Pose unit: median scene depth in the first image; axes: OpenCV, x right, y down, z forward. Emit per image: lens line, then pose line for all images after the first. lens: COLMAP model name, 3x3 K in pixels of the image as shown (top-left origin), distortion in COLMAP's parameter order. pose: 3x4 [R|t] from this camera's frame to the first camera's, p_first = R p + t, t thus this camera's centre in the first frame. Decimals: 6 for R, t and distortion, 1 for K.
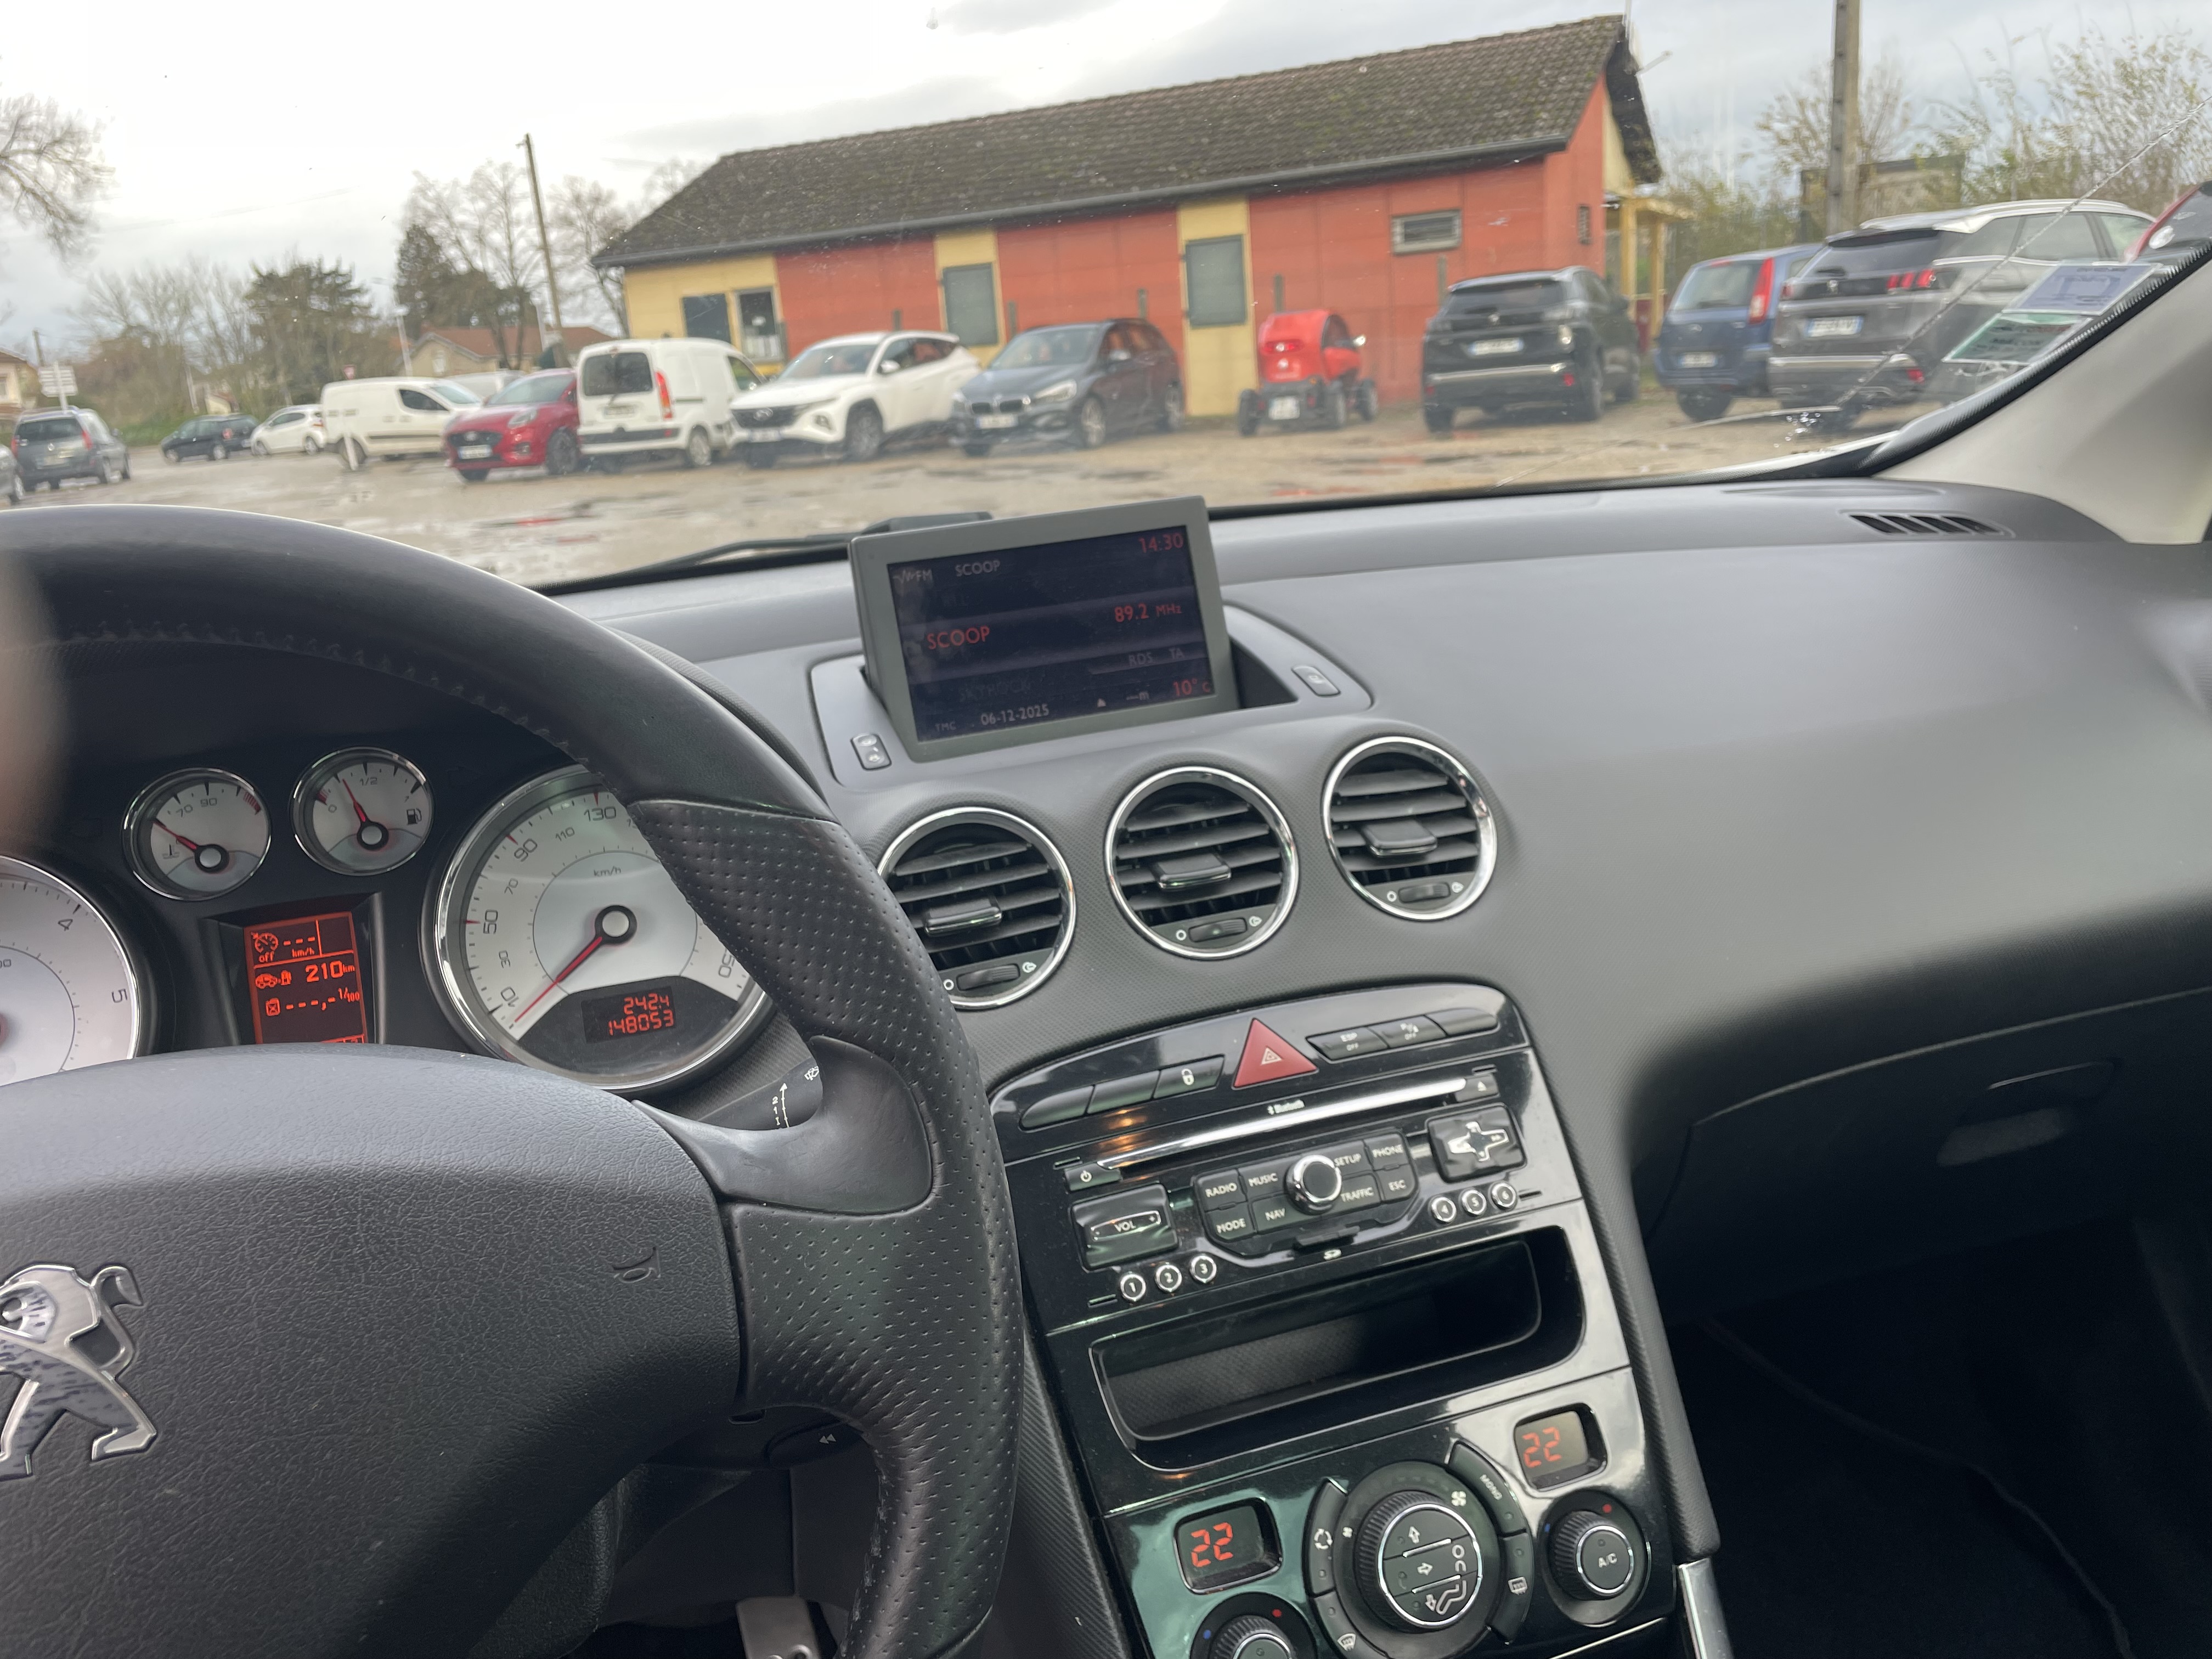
lens RADIAL K [[1696.4, 0, 1106.0], [0, 1696.4, 829.5], [0, 0, 1]] dist [0.055713, -0.087226]
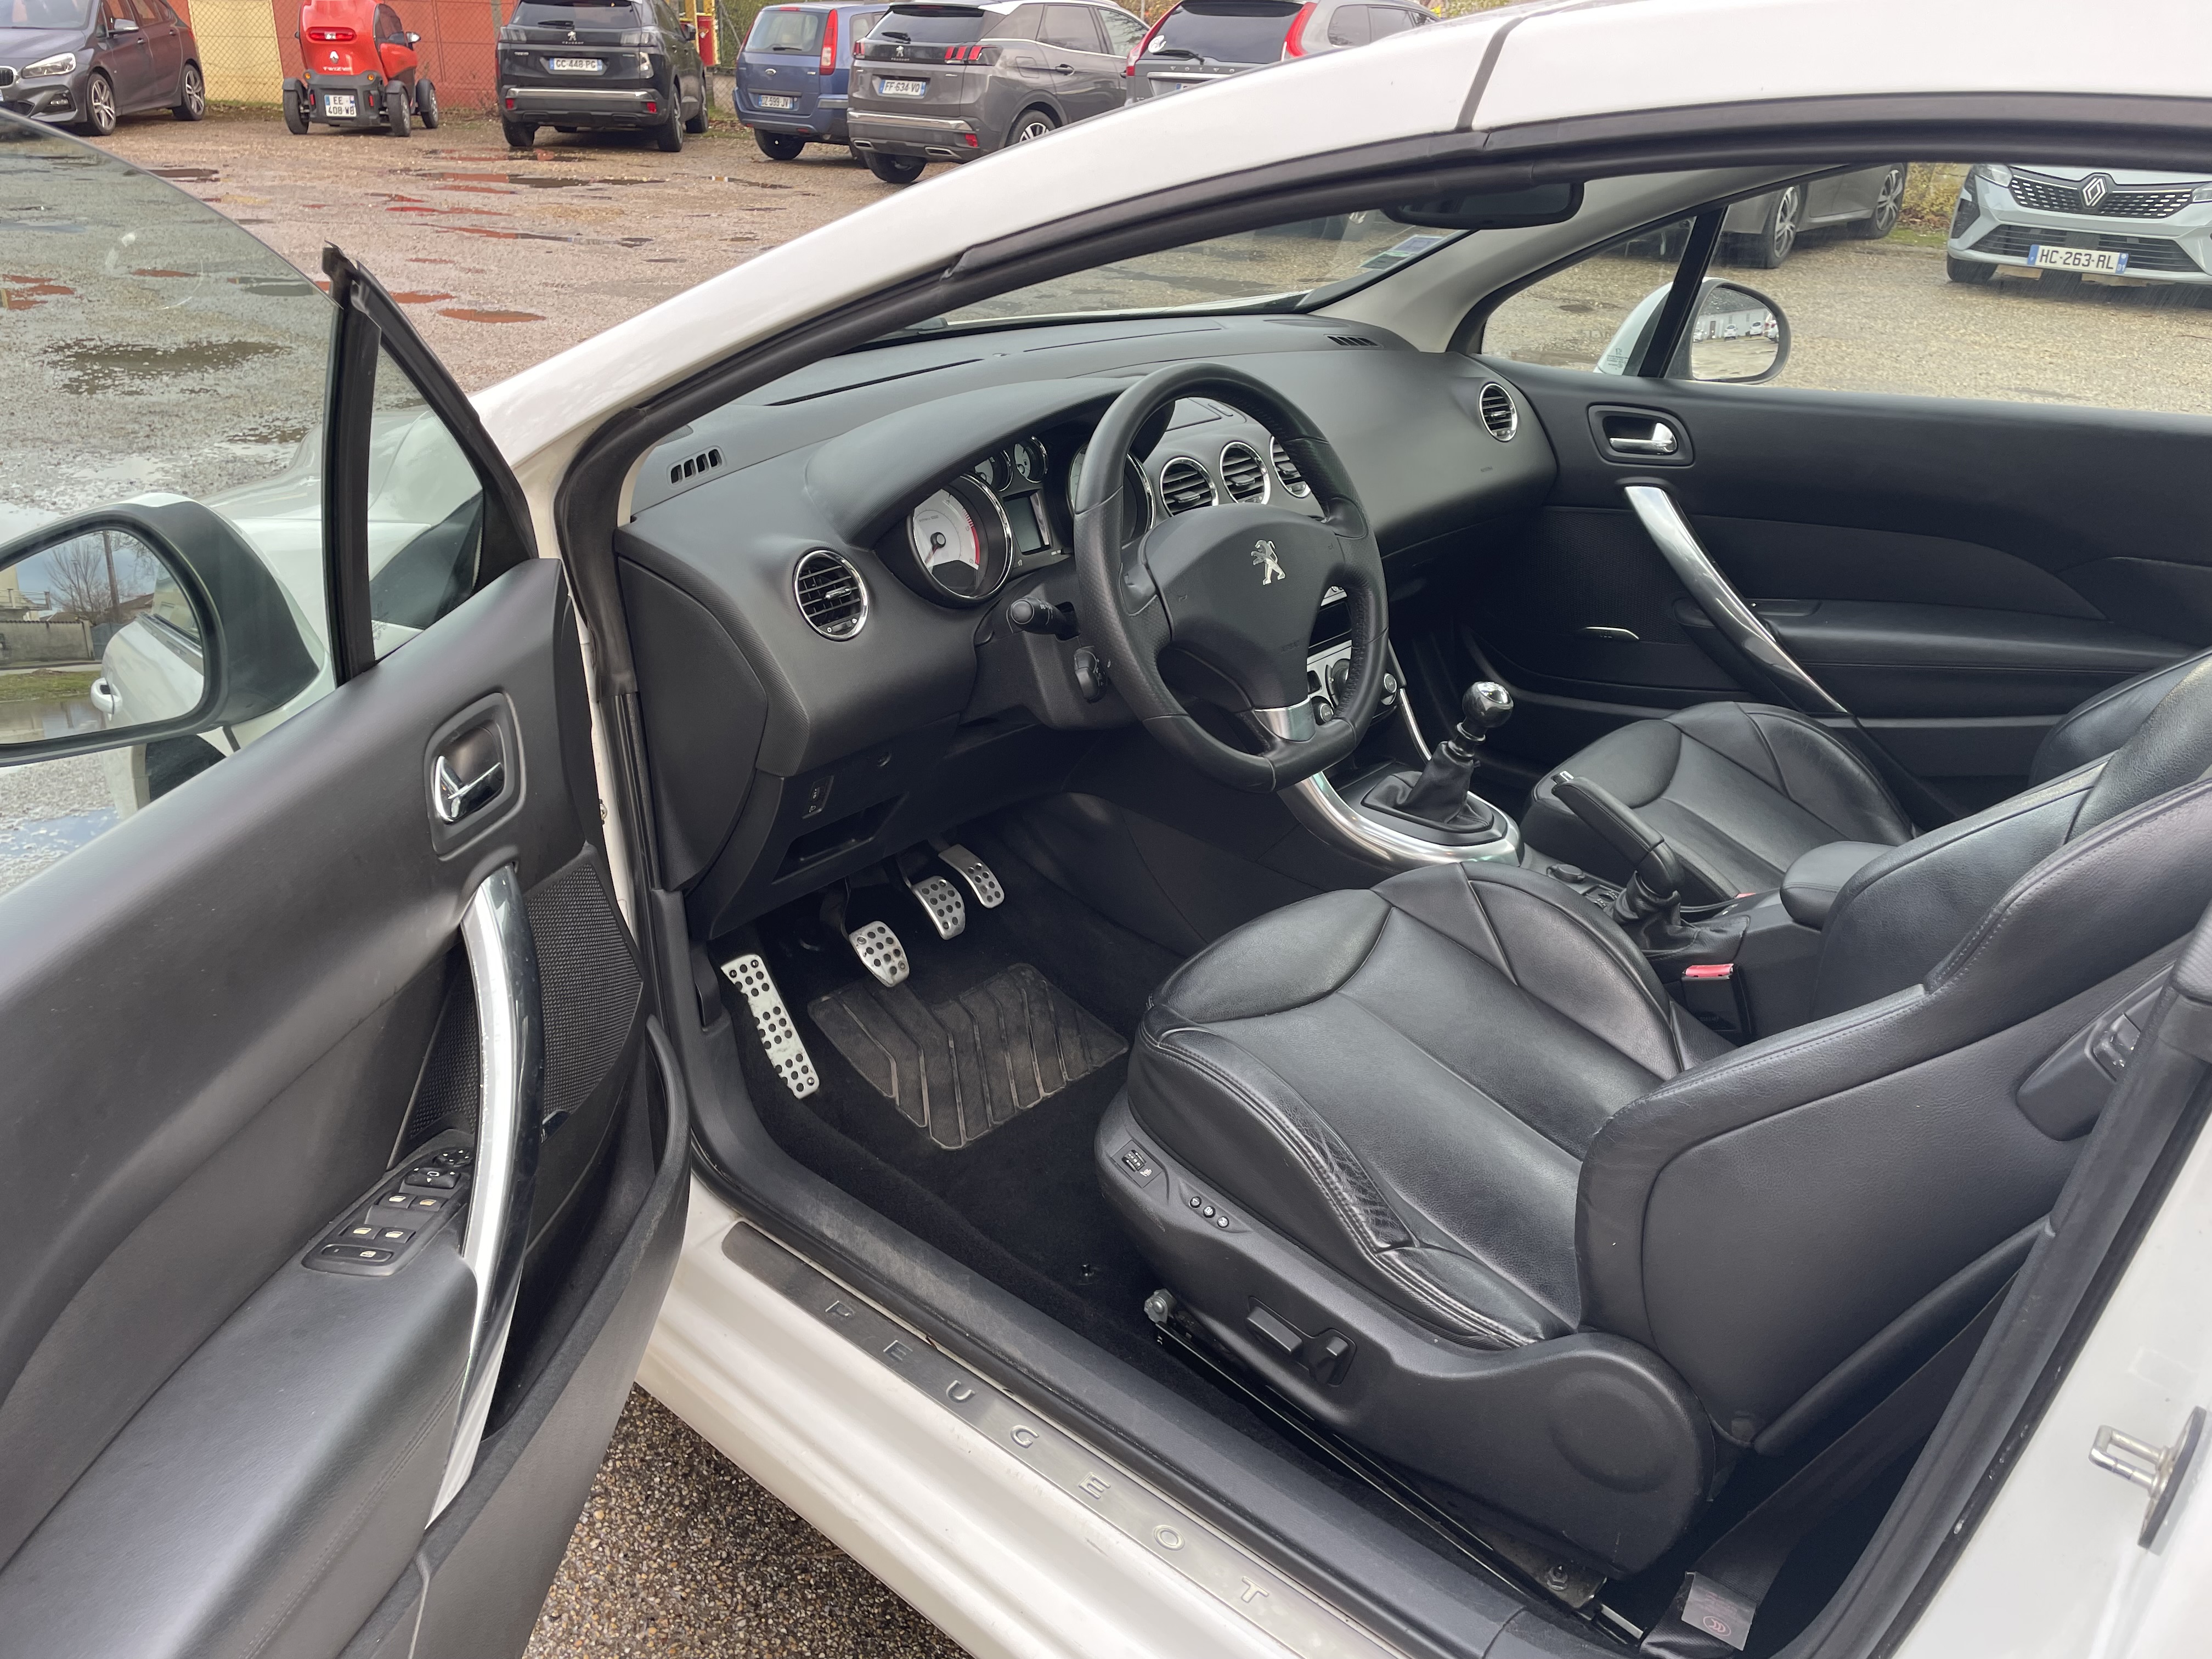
lens RADIAL K [[1696.4, 0, 1106.0], [0, 1696.4, 829.5], [0, 0, 1]] dist [0.055713, -0.087226]
pose [[0.849282, -0.122091, 0.513629, -0.078771], [0.041682, 0.985362, 0.165302, 0.005771], [-0.526292, -0.118979, 0.841939, -0.062327]]
